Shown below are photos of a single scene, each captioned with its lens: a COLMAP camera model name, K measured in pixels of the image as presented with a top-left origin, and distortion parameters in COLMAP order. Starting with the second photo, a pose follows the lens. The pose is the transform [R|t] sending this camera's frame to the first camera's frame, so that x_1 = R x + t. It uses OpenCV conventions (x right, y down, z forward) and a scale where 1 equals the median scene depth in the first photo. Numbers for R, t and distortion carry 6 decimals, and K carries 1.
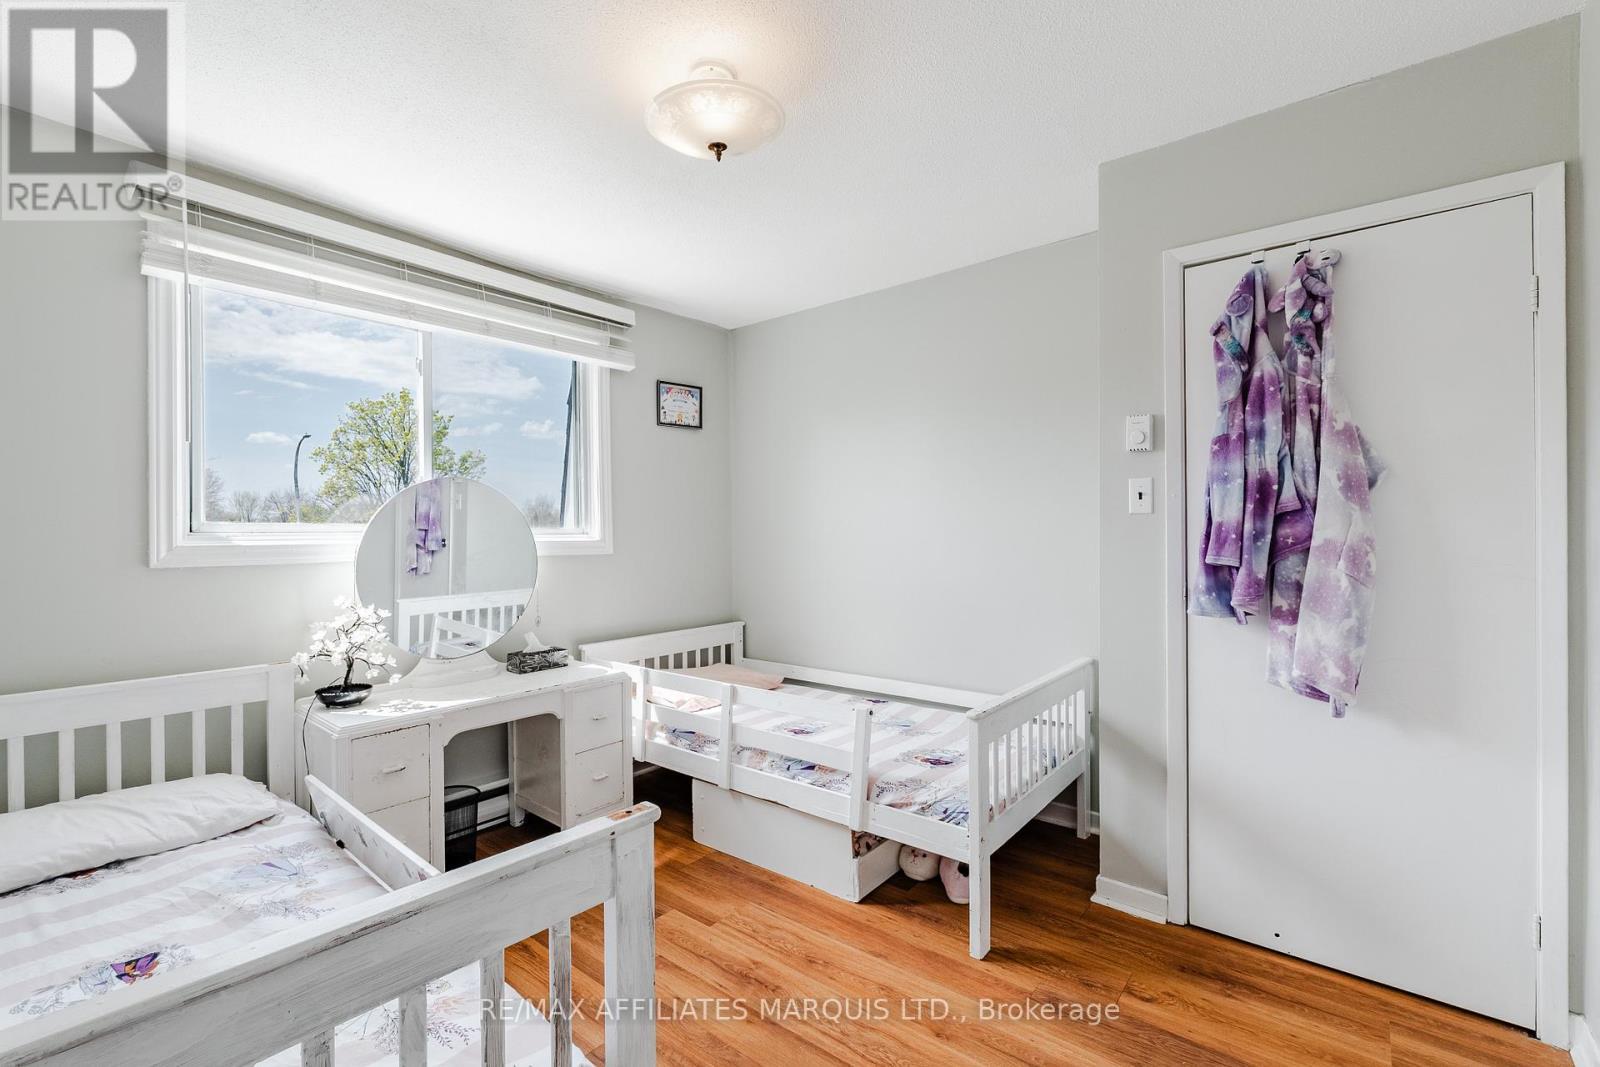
lens RADIAL K [[695.5, 0, 805.8], [0, 695.5, 535.0], [0, 0, 1]] dist [-0.012396, 0.000294]
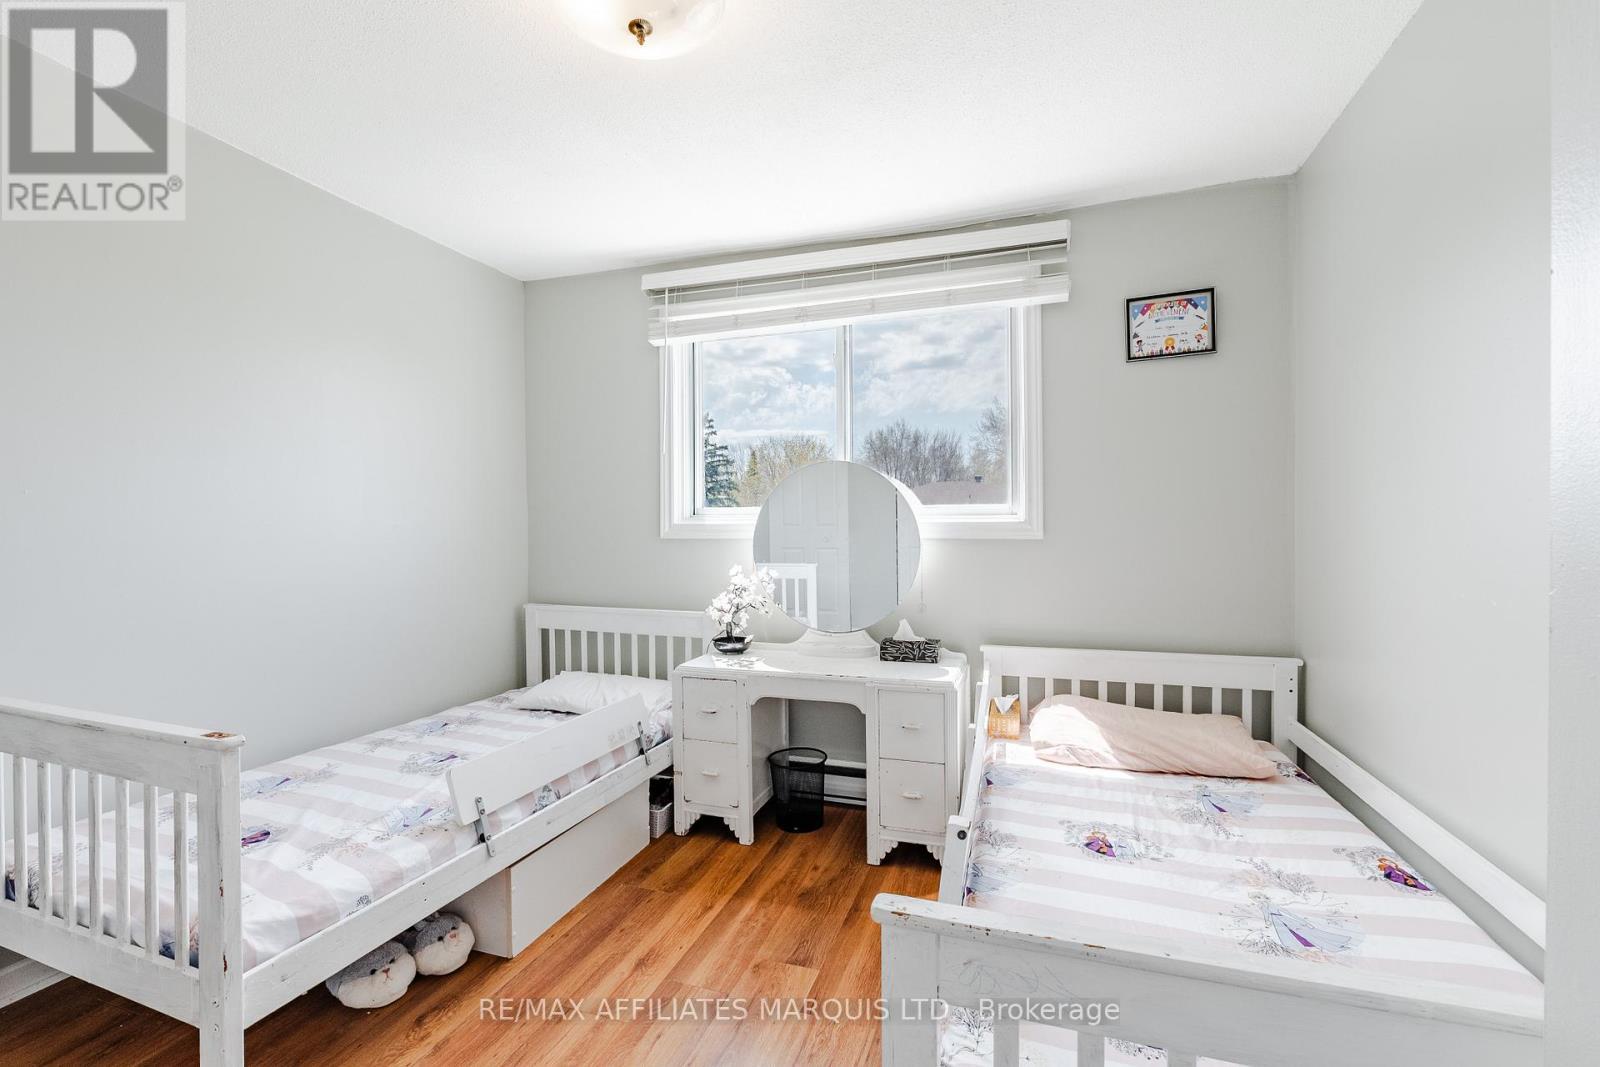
lens RADIAL K [[717.2, 0, 800.0], [0, 717.2, 533.5], [0, 0, 1]] dist [-0.015469, -0.000011]
pose [[0.334864, 0.026298, -0.941900, 0.444118], [0.004224, 0.999559, 0.029410, -0.005144], [0.942257, -0.013827, 0.334605, 0.515402]]
